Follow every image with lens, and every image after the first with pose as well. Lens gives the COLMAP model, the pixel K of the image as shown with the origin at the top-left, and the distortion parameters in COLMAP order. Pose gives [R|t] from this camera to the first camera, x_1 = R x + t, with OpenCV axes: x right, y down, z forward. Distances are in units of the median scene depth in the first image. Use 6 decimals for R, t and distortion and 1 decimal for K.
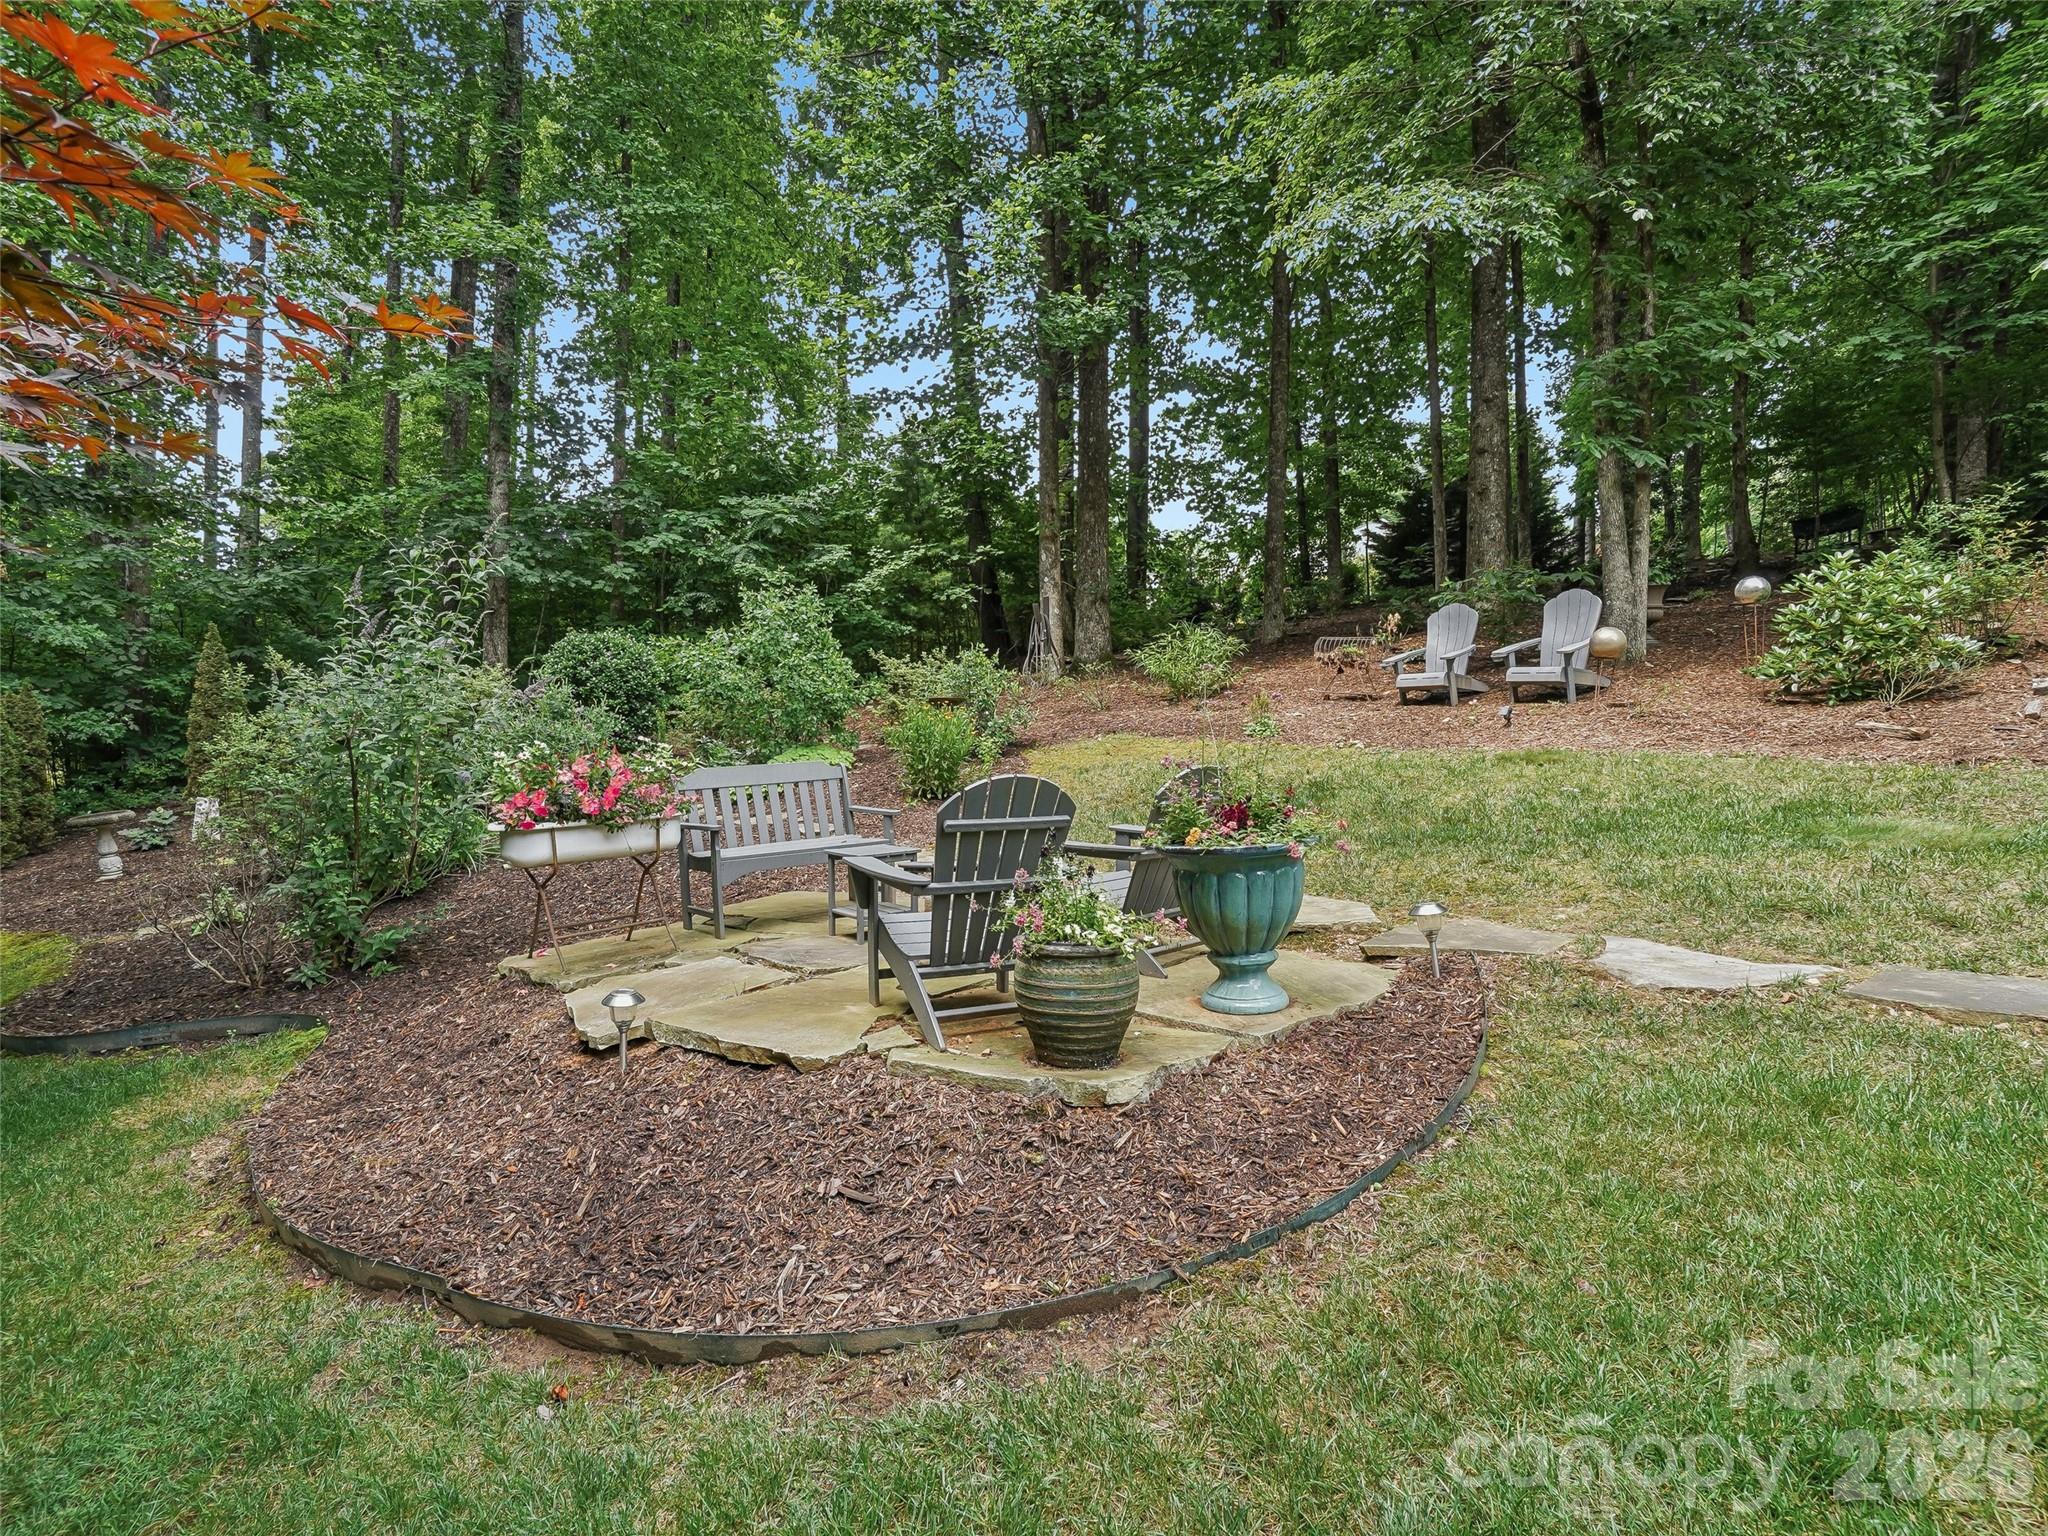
lens RADIAL K [[1022.8, 0, 1026.5], [0, 1022.8, 755.8], [0, 0, 1]] dist [-0.065128, 0.026772]
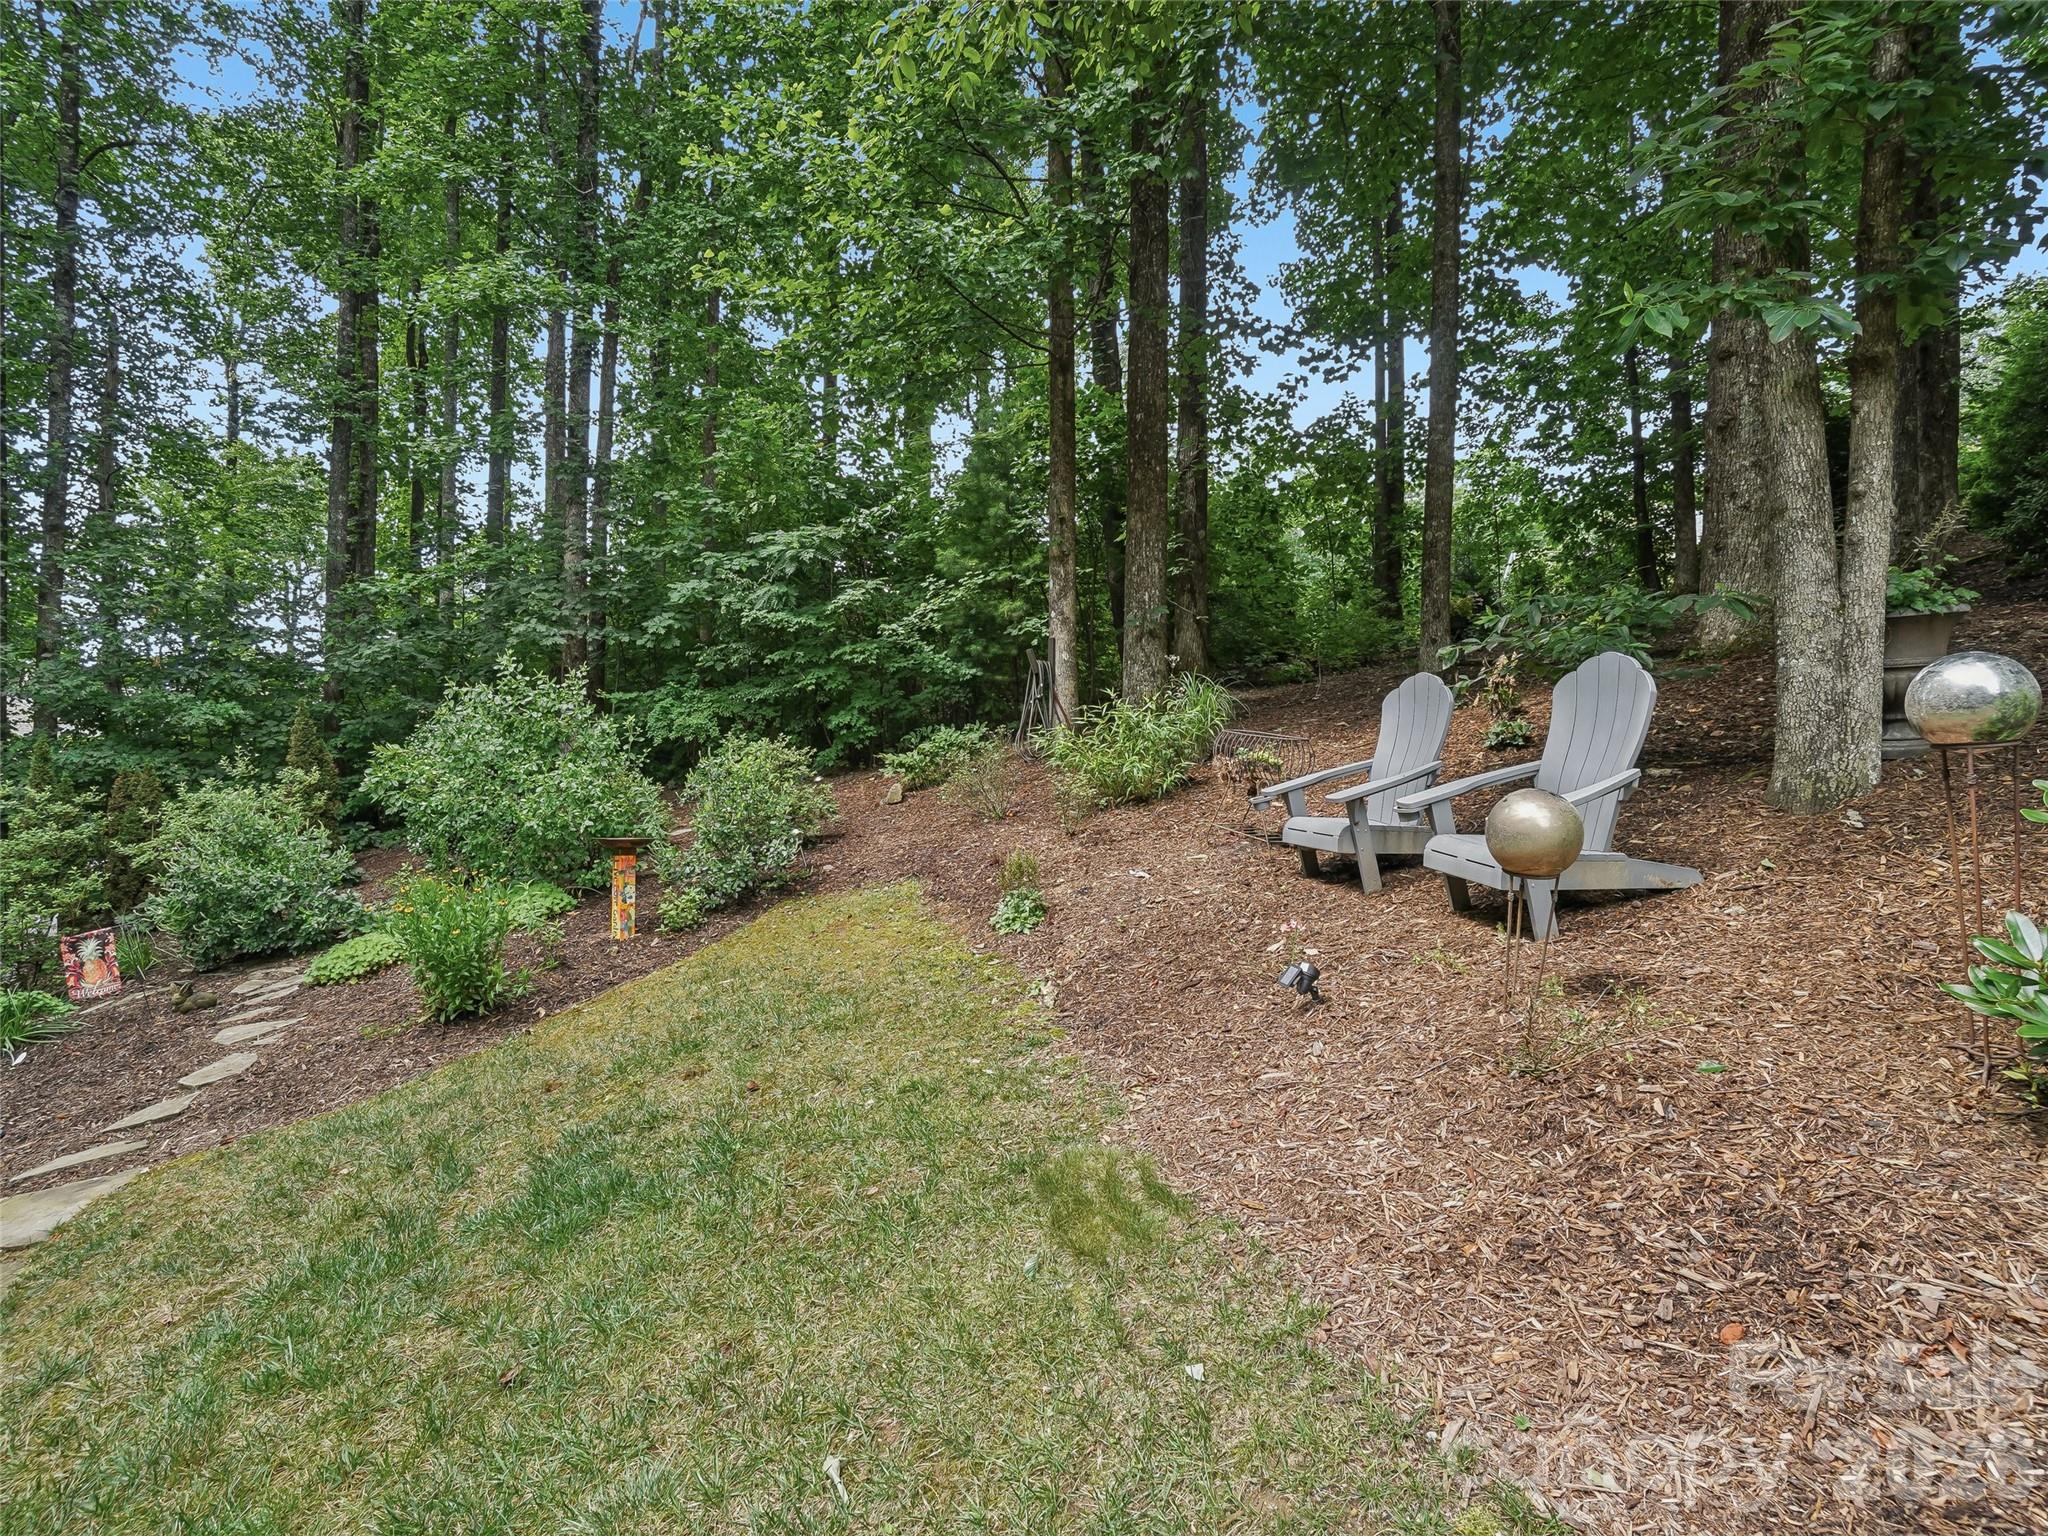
lens RADIAL K [[1022.8, 0, 1026.5], [0, 1022.8, 755.8], [0, 0, 1]] dist [-0.065128, 0.026772]
pose [[0.922763, -0.000598, -0.385367, 0.267150], [0.003899, 0.999962, 0.007783, -0.070065], [0.385348, -0.008684, 0.922731, 0.282790]]
